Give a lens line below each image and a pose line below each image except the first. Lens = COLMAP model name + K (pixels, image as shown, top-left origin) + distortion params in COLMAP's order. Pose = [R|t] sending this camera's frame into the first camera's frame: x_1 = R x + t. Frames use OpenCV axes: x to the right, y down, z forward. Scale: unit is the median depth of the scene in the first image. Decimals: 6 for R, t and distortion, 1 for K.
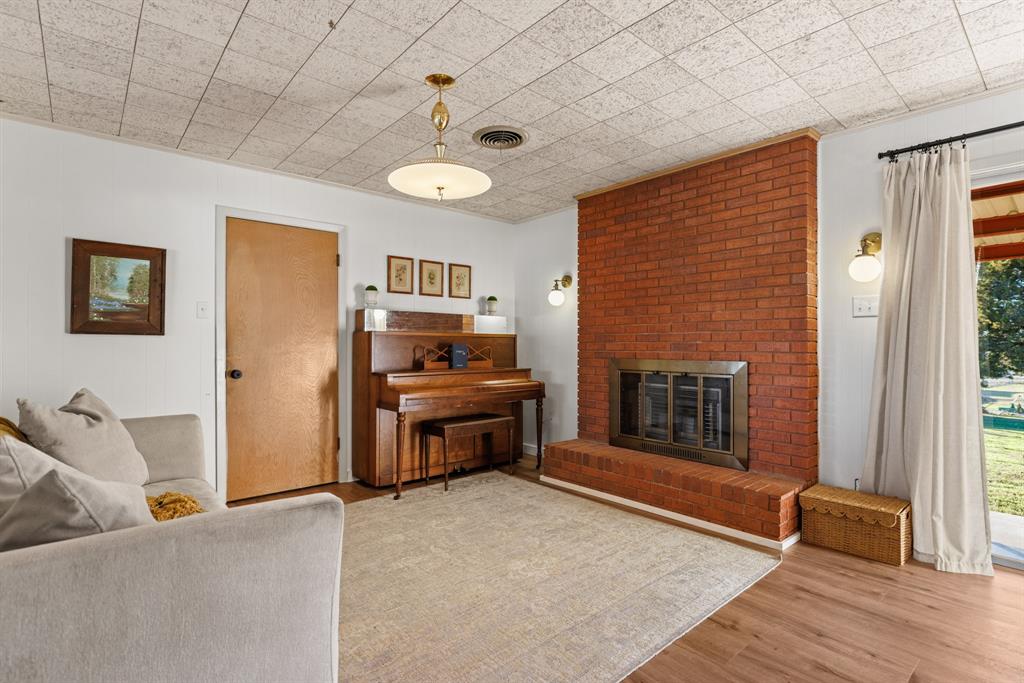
lens RADIAL K [[498.5, 0, 510.6], [0, 498.5, 349.8], [0, 0, 1]] dist [-0.002363, -0.000106]
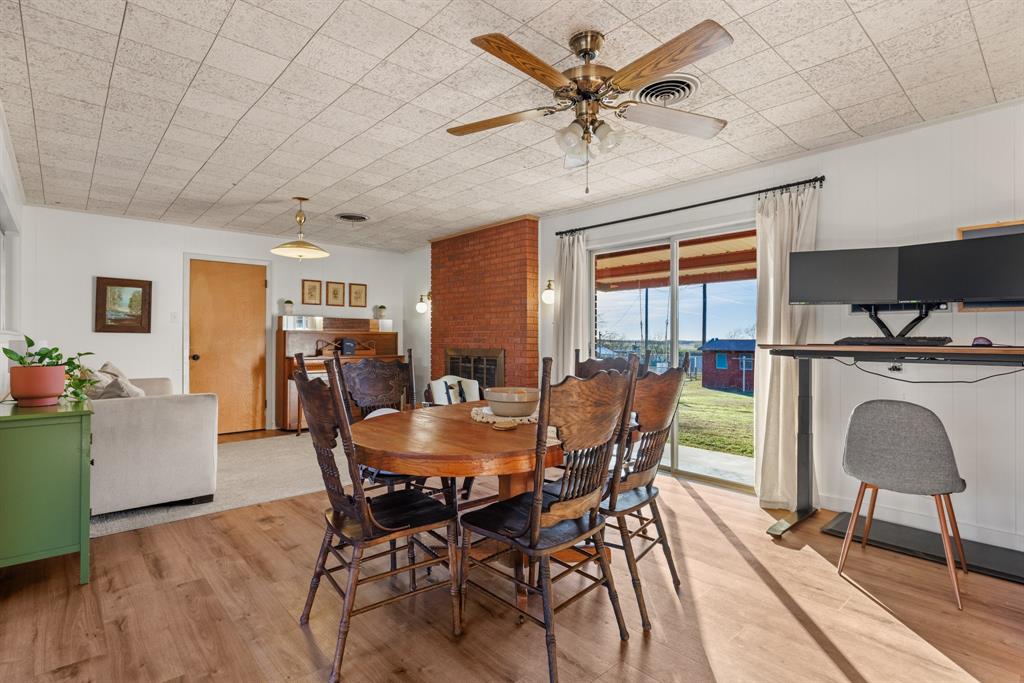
lens RADIAL K [[499.0, 0, 512.0], [0, 499.0, 341.5], [0, 0, 1]] dist [-0.001688, -0.000424]
pose [[0.999716, 0.000970, 0.023801, 0.423215], [-0.000791, 0.999971, -0.007560, 0.009292], [-0.023808, 0.007539, 0.999688, -0.621589]]
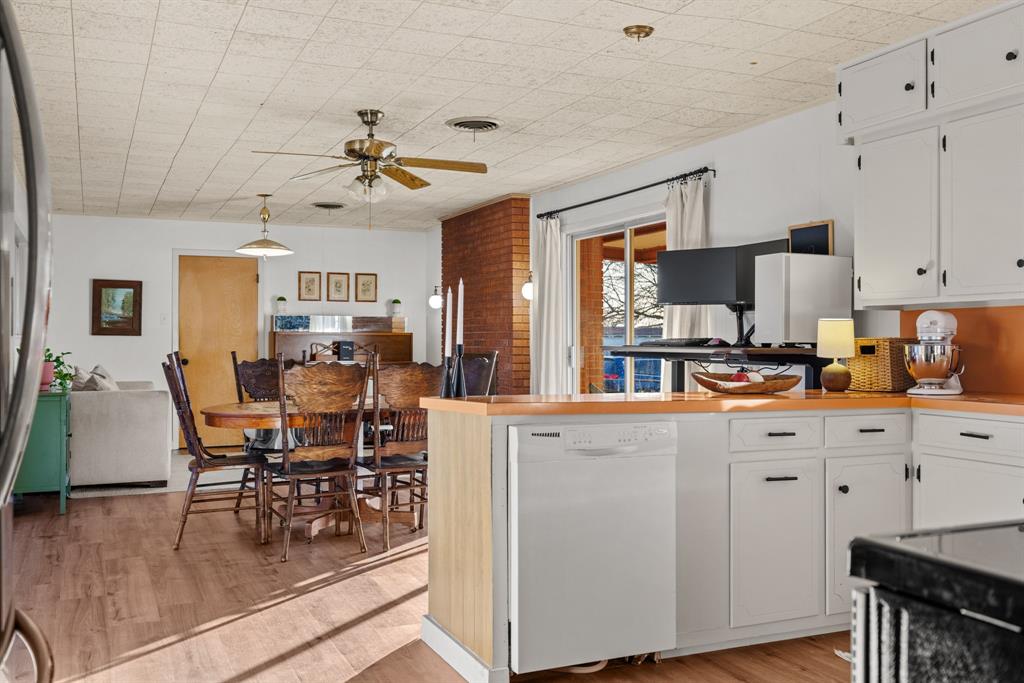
lens RADIAL K [[924.9, 0, 511.4], [0, 924.9, 349.6], [0, 0, 1]] dist [0.006275, 0.001279]
pose [[0.959590, 0.001232, -0.281398, 1.141301], [-0.002075, 0.999994, -0.002698, 0.018325], [0.281393, 0.003173, 0.959587, -1.349297]]
